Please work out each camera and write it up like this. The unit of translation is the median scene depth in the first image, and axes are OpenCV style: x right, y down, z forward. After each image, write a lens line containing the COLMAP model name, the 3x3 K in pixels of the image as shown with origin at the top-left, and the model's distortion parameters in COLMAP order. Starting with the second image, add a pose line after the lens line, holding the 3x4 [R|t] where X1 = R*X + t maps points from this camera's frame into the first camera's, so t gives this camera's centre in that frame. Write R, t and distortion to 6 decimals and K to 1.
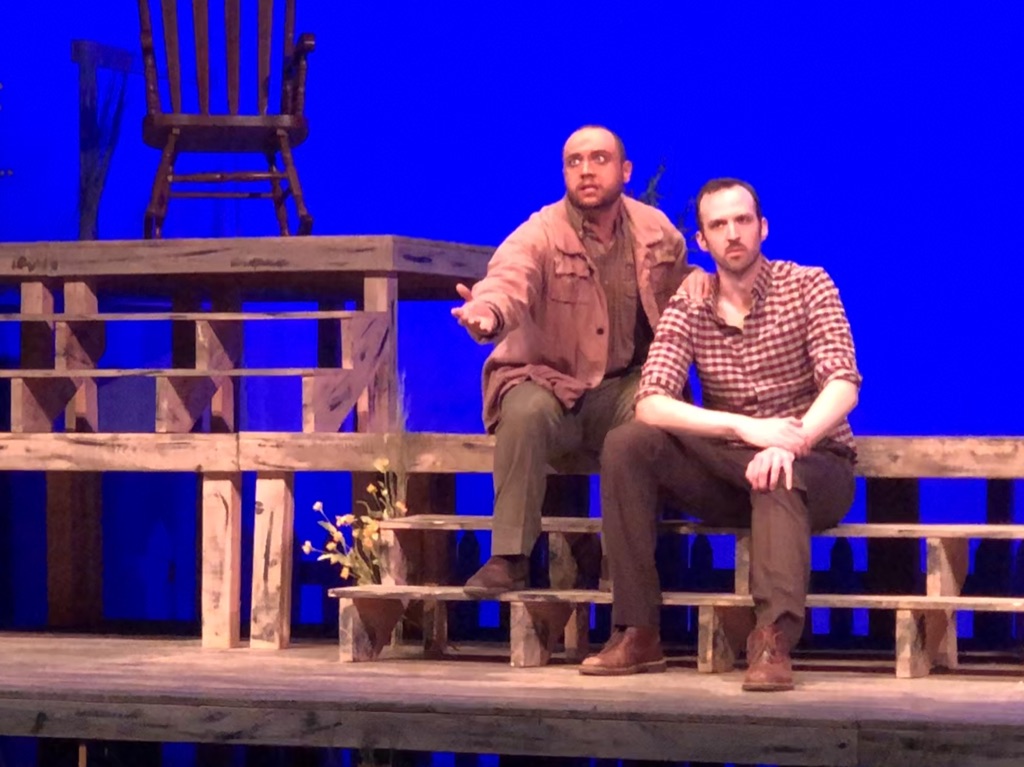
lens RADIAL K [[4118.3, 0, 541.9], [0, 4118.3, 453.2], [0, 0, 1]] dist [-0.145645, 0.000000]
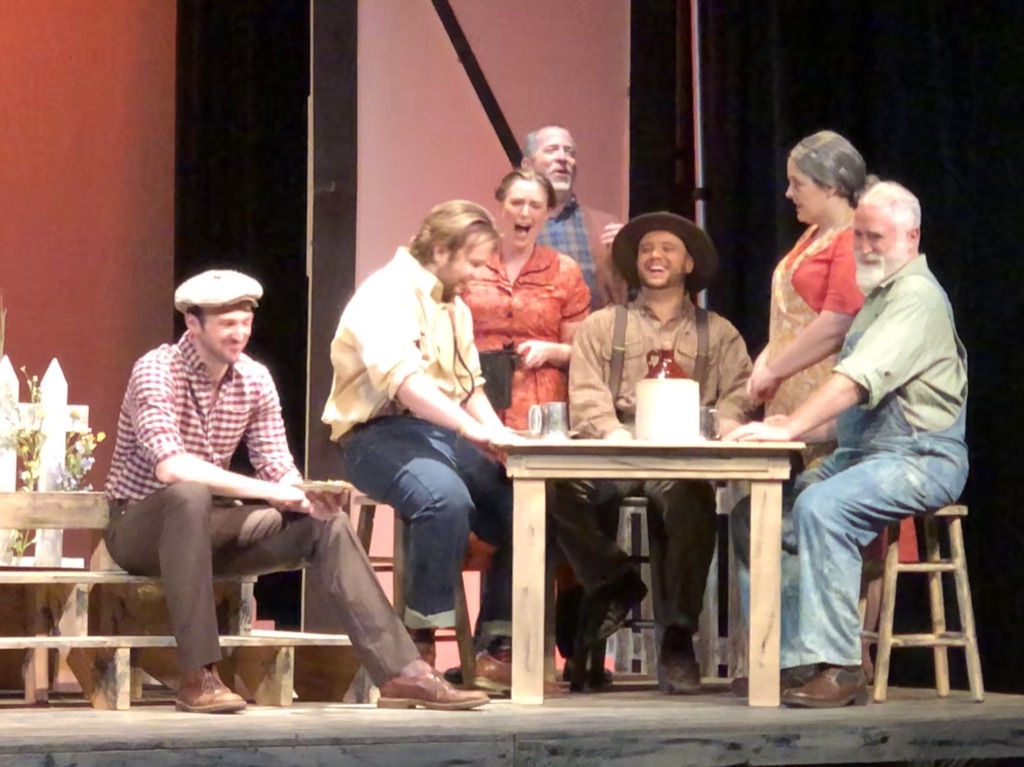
lens RADIAL K [[4107.3, 0, 541.2], [0, 4107.3, 435.6], [0, 0, 1]] dist [-0.261424, 0.000000]
pose [[0.610489, 0.011568, 0.791940, -0.820372], [0.003205, 0.999849, -0.017076, 0.000107], [-0.792018, 0.012963, 0.610360, 0.271110]]
